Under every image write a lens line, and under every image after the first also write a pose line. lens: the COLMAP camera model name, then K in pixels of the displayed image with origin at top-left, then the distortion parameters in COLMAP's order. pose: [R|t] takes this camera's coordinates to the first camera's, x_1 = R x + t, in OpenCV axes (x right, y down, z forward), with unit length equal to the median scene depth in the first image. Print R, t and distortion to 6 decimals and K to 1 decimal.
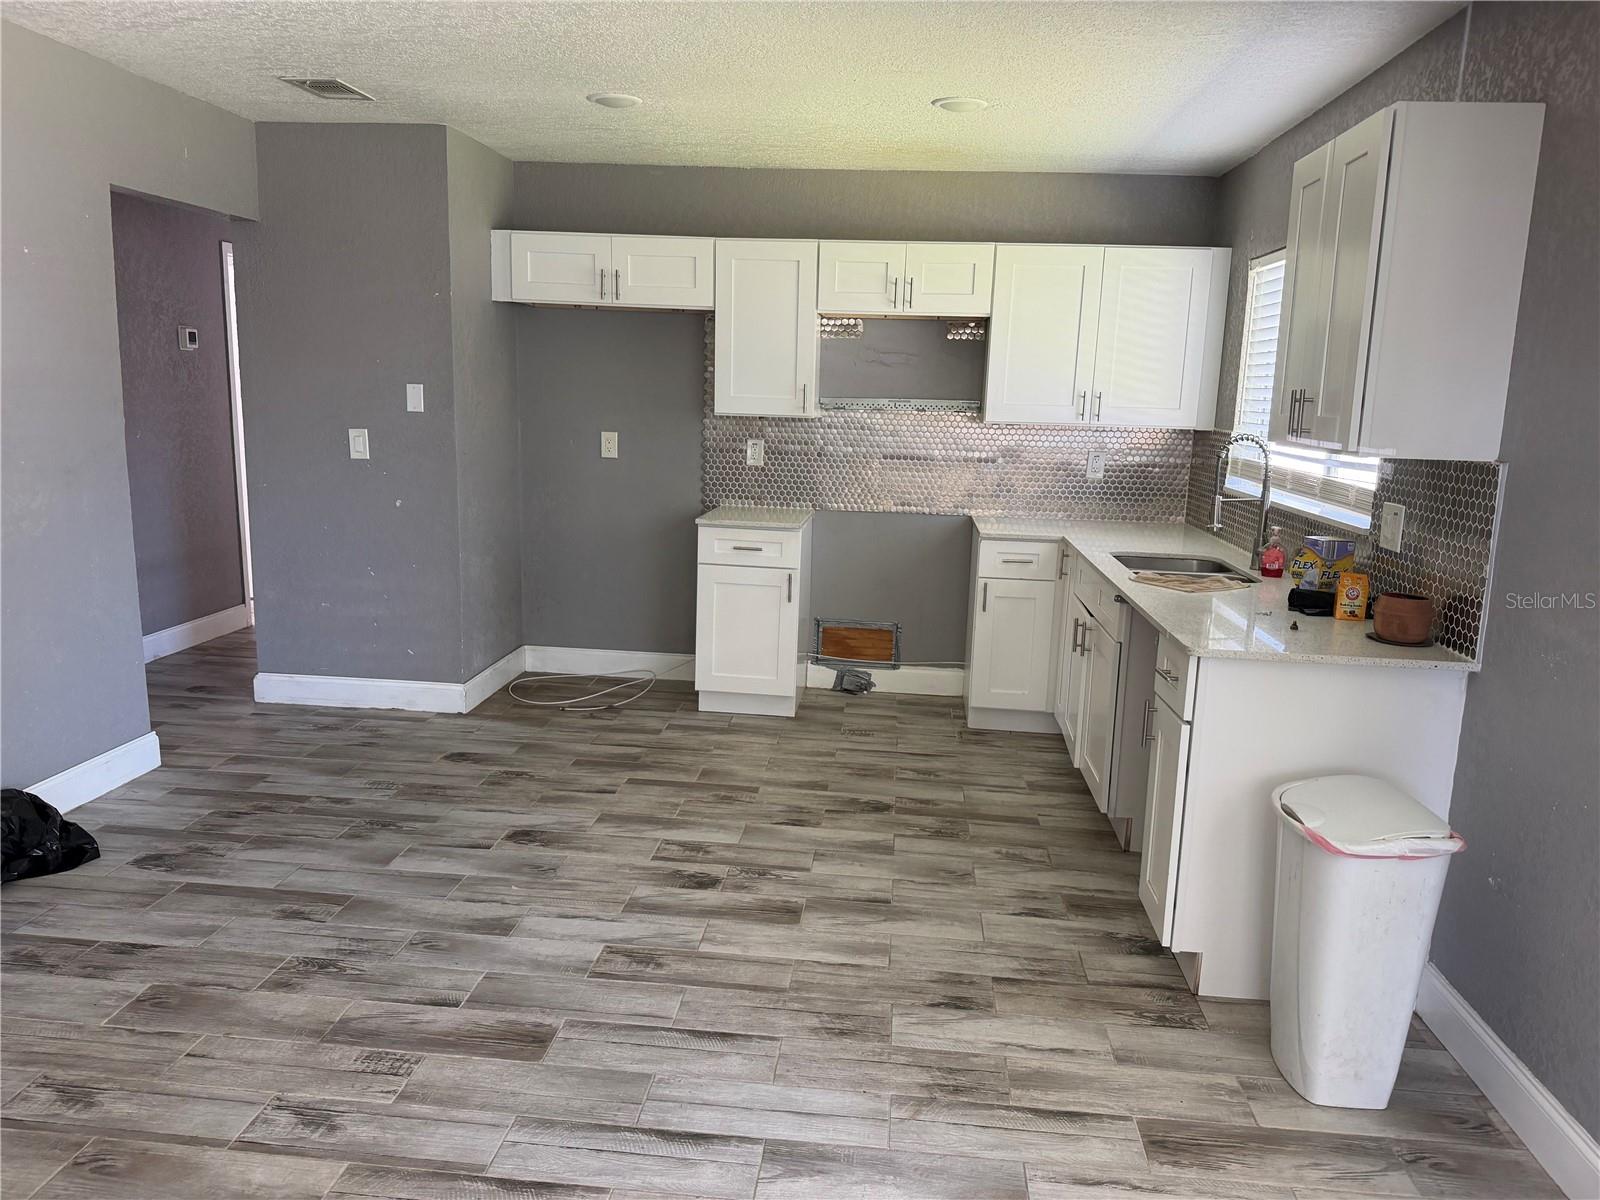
lens RADIAL K [[1129.7, 0, 806.9], [0, 1129.7, 593.4], [0, 0, 1]] dist [0.040886, -0.061837]
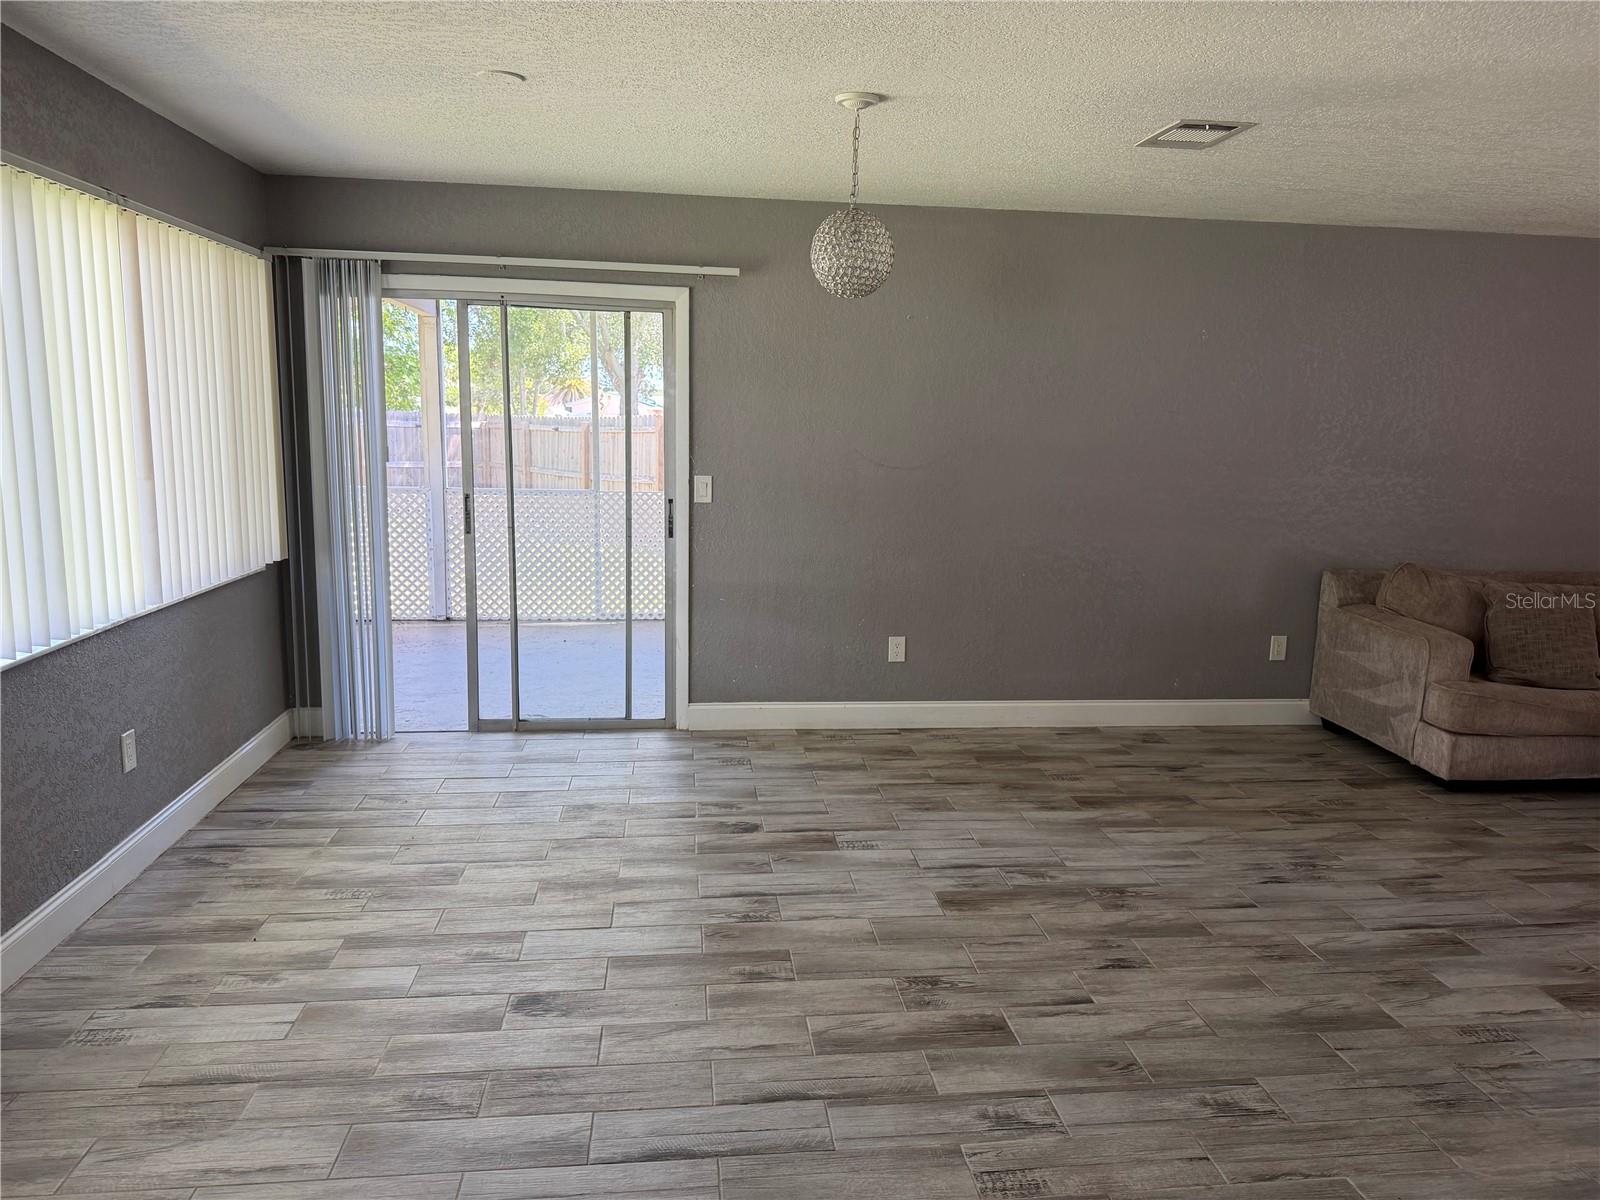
lens RADIAL K [[1125.9, 0, 820.1], [0, 1125.9, 591.3], [0, 0, 1]] dist [0.050921, -0.078963]
pose [[-0.974581, -0.021941, -0.222956, -0.000510], [-0.092447, 0.945898, 0.311014, -0.193423], [0.204070, 0.323720, -0.923883, 1.015501]]
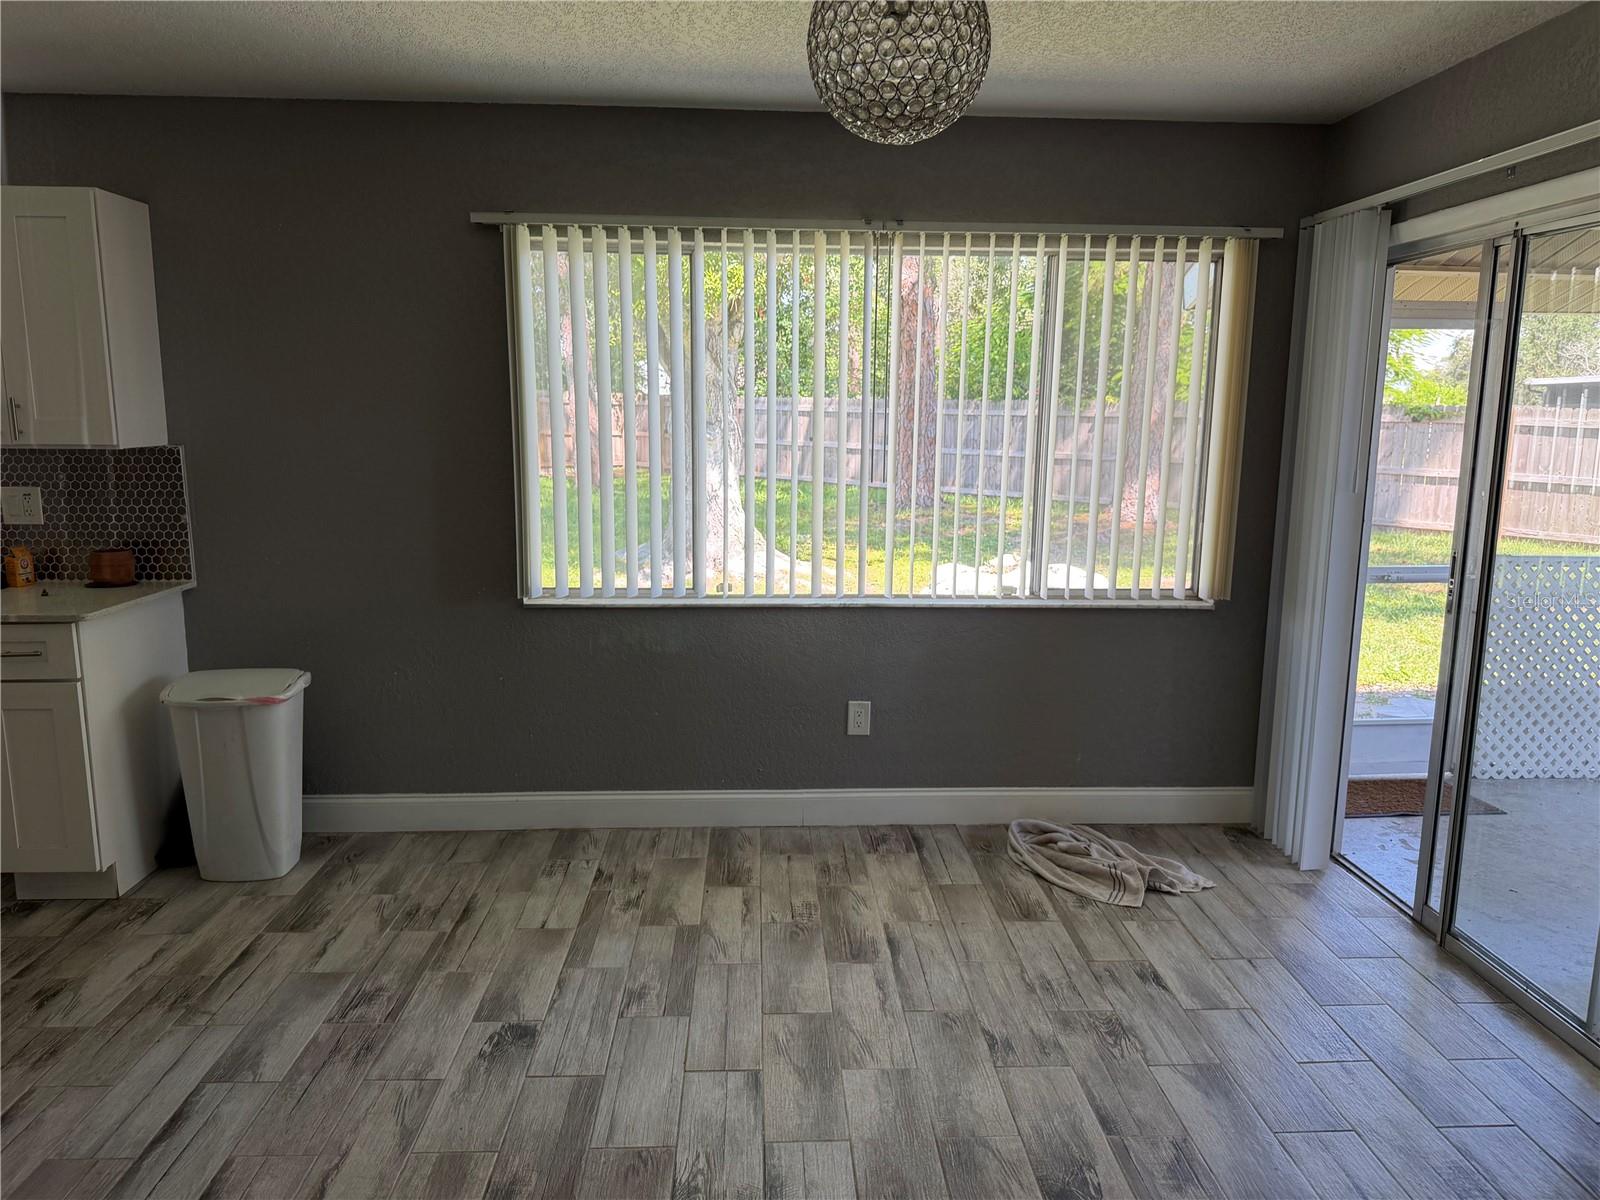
lens RADIAL K [[1134.2, 0, 830.1], [0, 1134.2, 590.9], [0, 0, 1]] dist [0.045191, -0.065476]
pose [[-0.152981, -0.193253, 0.969149, -0.635679], [0.151842, 0.964451, 0.216285, -0.080277], [-0.976494, 0.180245, -0.118199, 0.240754]]
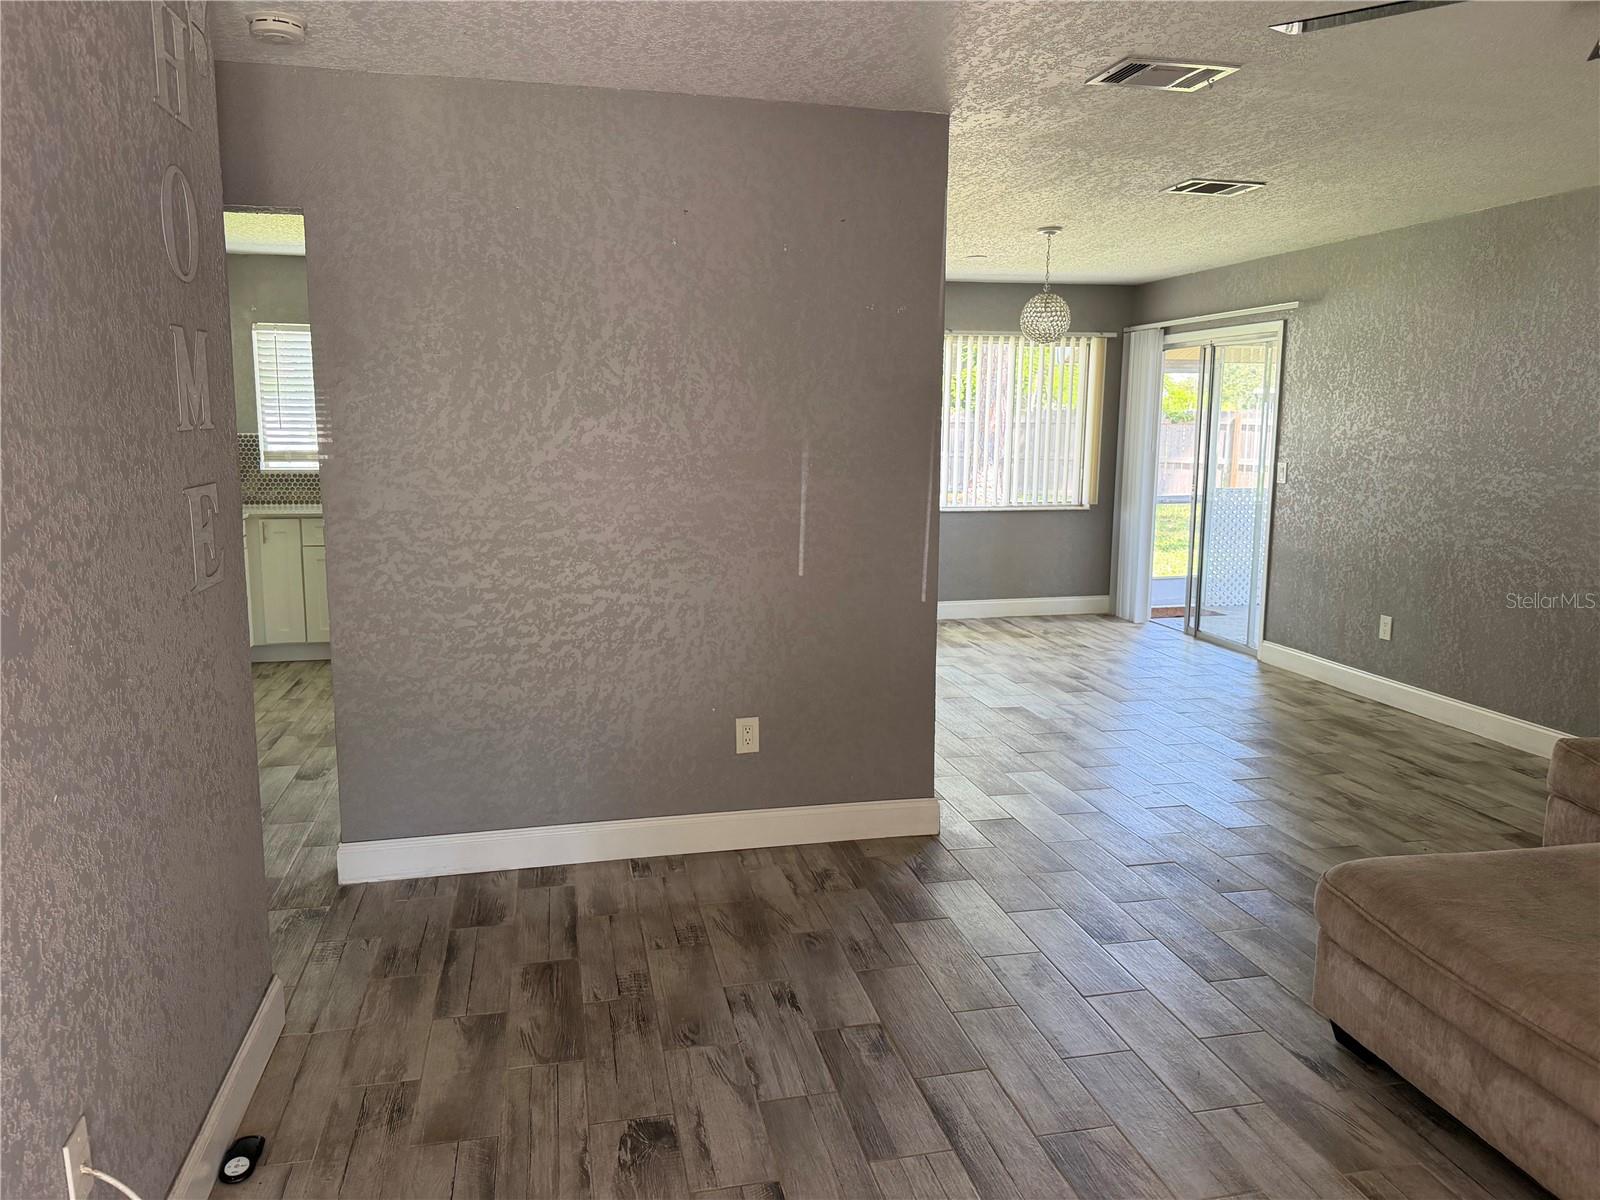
lens RADIAL K [[1129.7, 0, 806.9], [0, 1129.7, 593.4], [0, 0, 1]] dist [0.040886, -0.061837]
pose [[-0.311610, -0.177095, 0.933561, -1.564589], [0.150427, 0.960896, 0.232490, -0.217941], [-0.938228, 0.212879, -0.272785, 0.908865]]
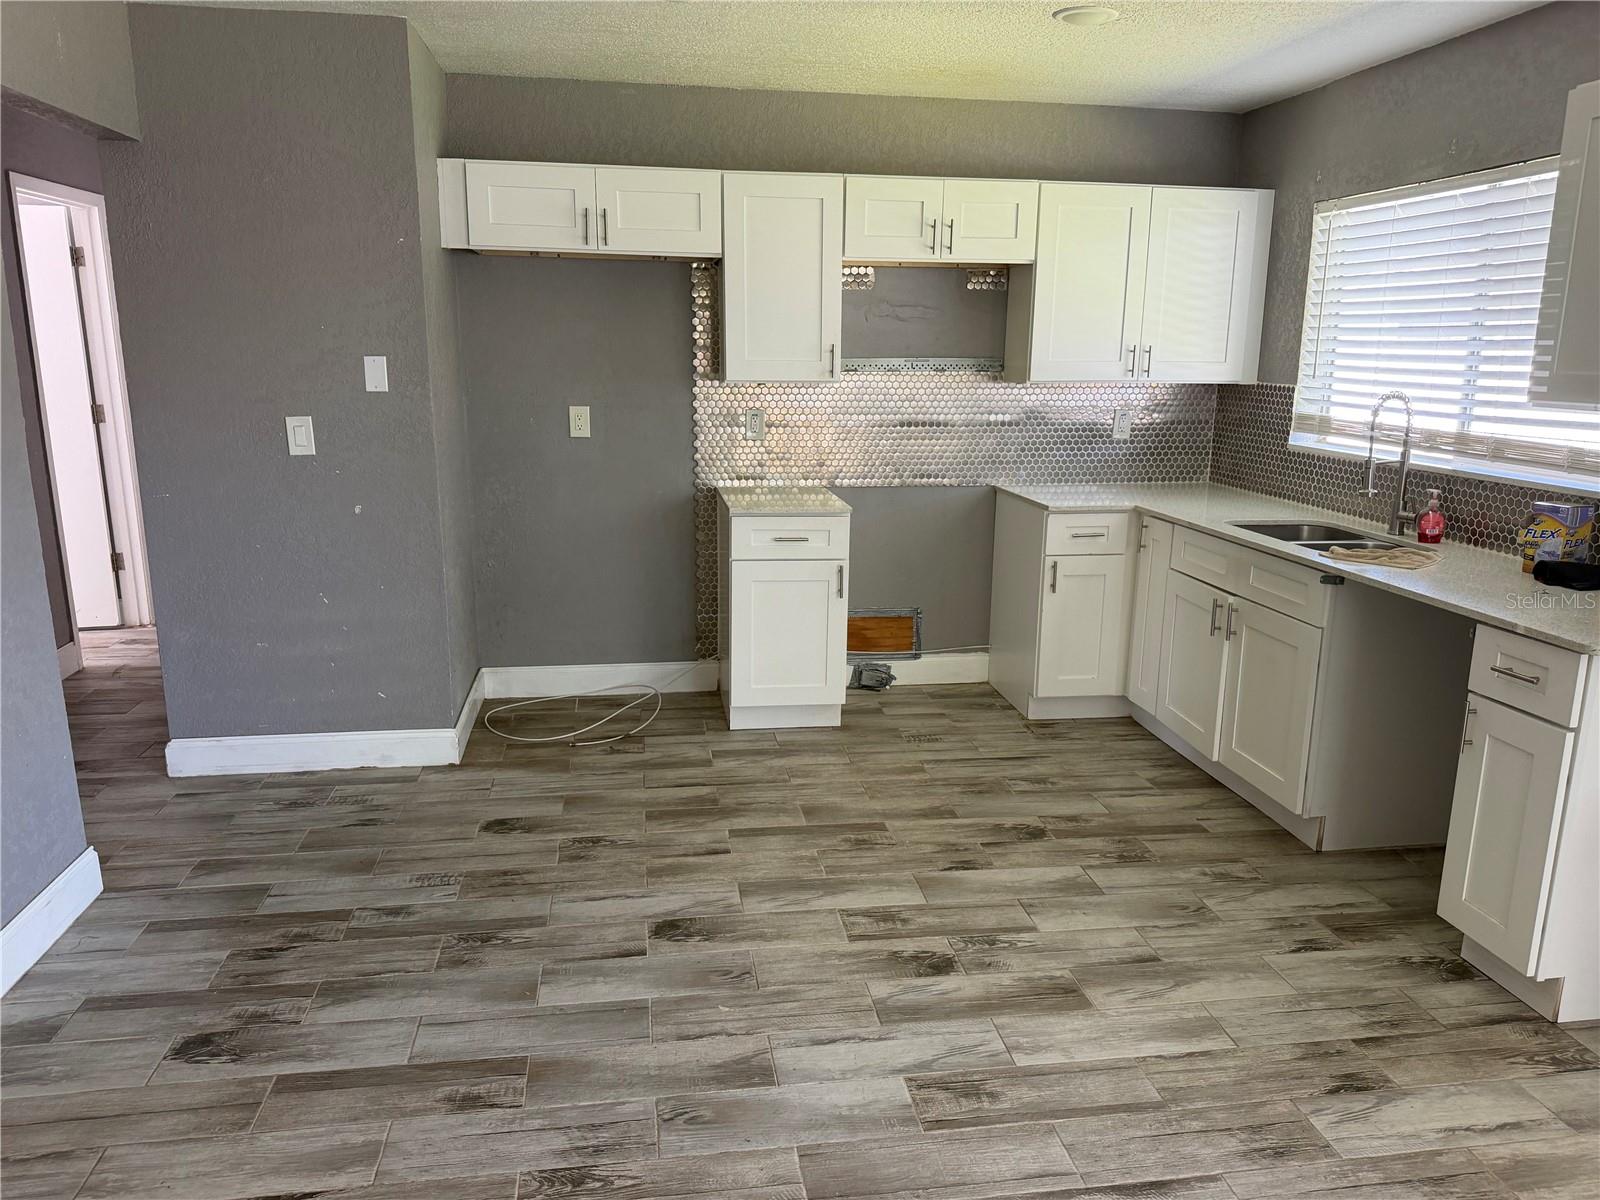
lens RADIAL K [[1131.2, 0, 795.8], [0, 1131.2, 597.7], [0, 0, 1]] dist [0.038561, -0.056881]
pose [[0.970094, -0.073999, 0.231174, -0.302634], [0.063003, 0.996519, 0.054599, -0.050899], [-0.234410, -0.038402, 0.971379, 0.196380]]
